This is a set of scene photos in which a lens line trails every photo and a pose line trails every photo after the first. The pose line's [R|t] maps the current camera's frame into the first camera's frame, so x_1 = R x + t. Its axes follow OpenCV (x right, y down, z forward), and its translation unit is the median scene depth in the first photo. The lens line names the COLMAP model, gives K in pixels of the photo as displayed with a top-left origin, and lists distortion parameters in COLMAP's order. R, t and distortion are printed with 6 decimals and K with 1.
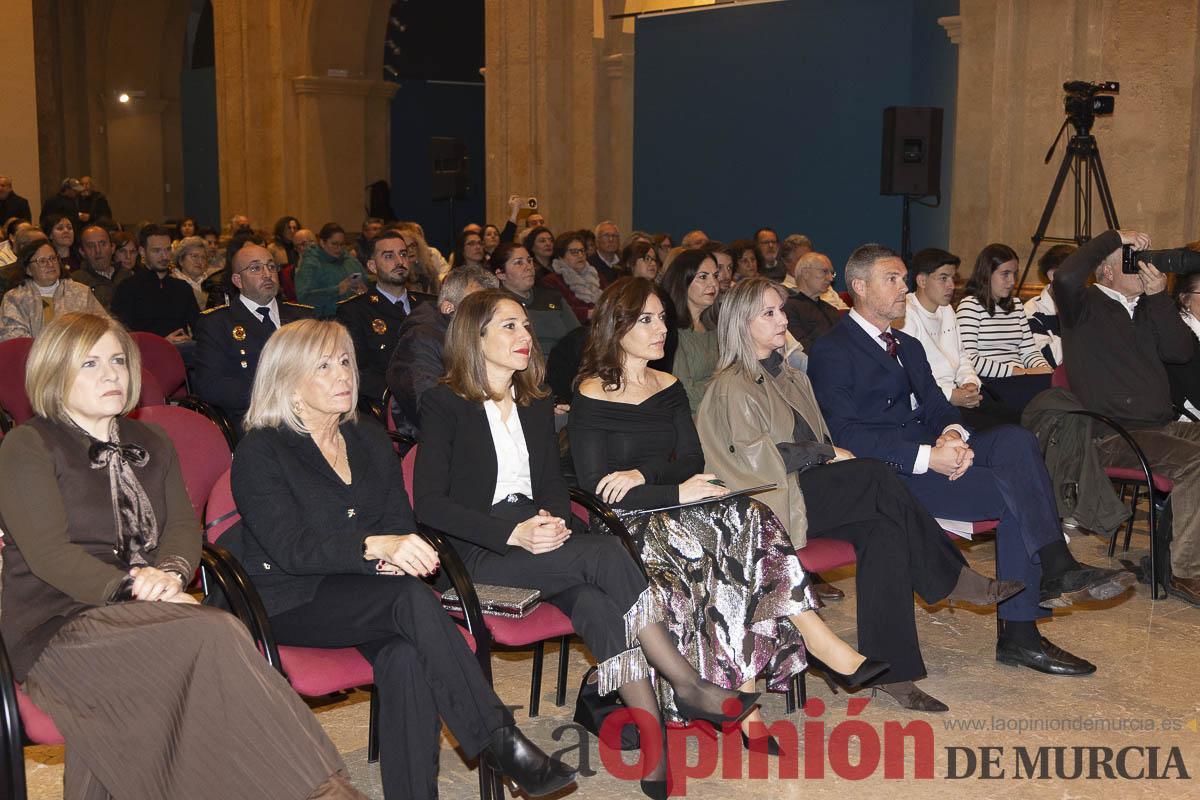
lens RADIAL K [[1519.3, 0, 600.0], [0, 1519.3, 400.0], [0, 0, 1]] dist [0.008701, 0.000208]
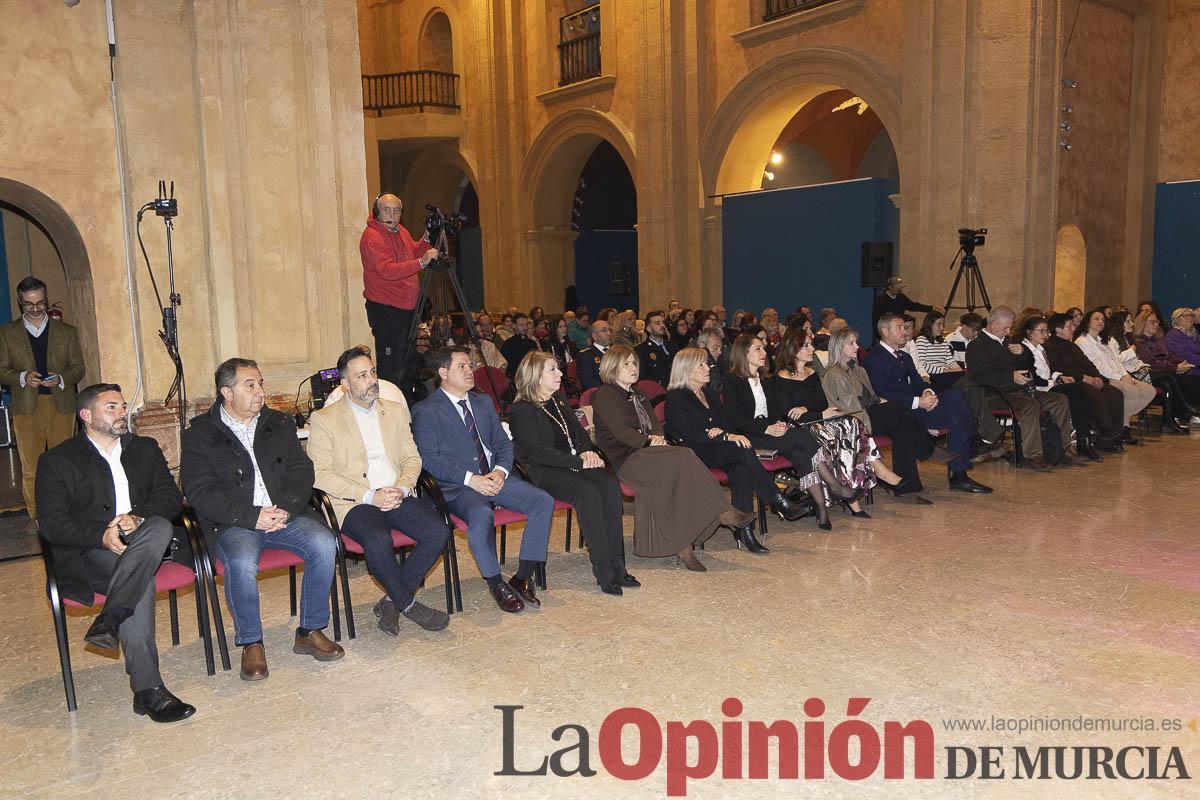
lens RADIAL K [[937.6, 0, 600.0], [0, 937.6, 400.0], [0, 0, 1]] dist [-0.004857, -0.001603]
pose [[0.998256, -0.023440, -0.054184, -0.164267], [0.022635, 0.999625, -0.015423, 0.037633], [0.054525, 0.014169, 0.998412, -0.397967]]
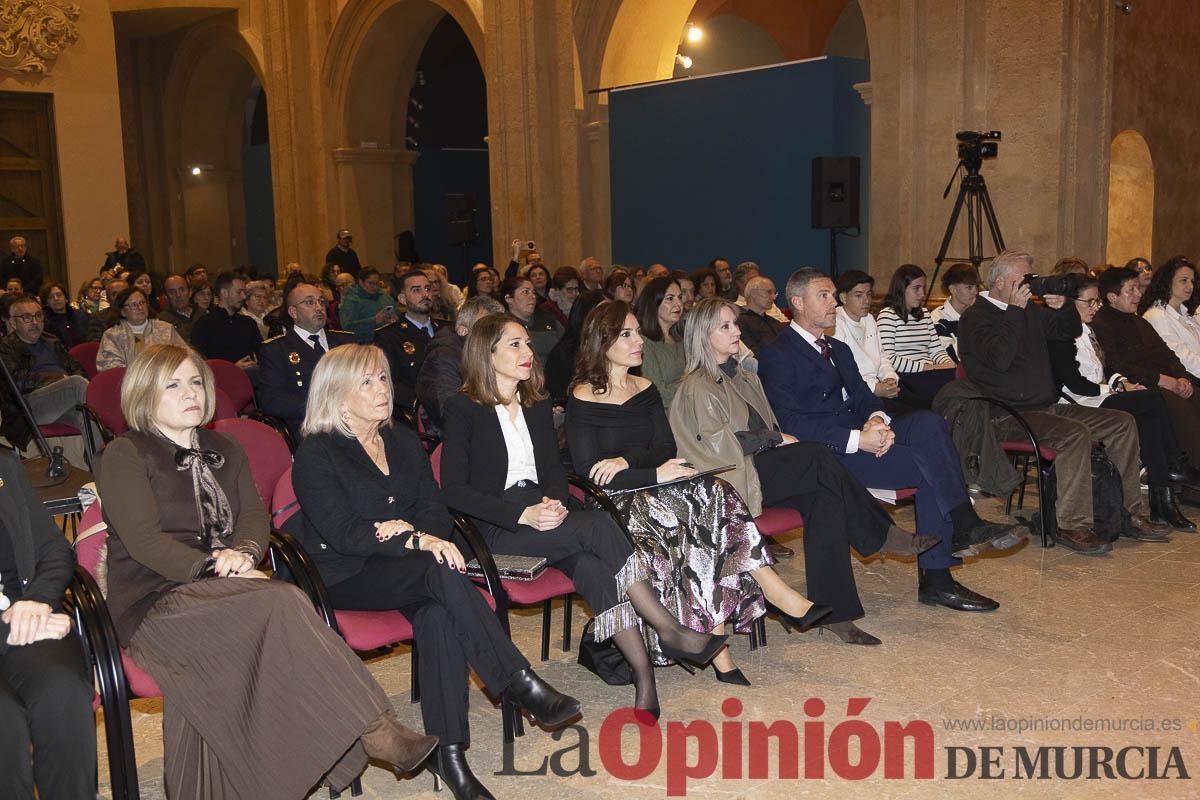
lens RADIAL K [[1230.6, 0, 600.0], [0, 1230.6, 400.0], [0, 0, 1]] dist [-0.004344, 0.002085]
pose [[0.999386, -0.034219, 0.007515, 0.000449], [0.034235, 0.999412, -0.002083, 0.000987], [-0.007439, 0.002339, 0.999970, 0.003729]]
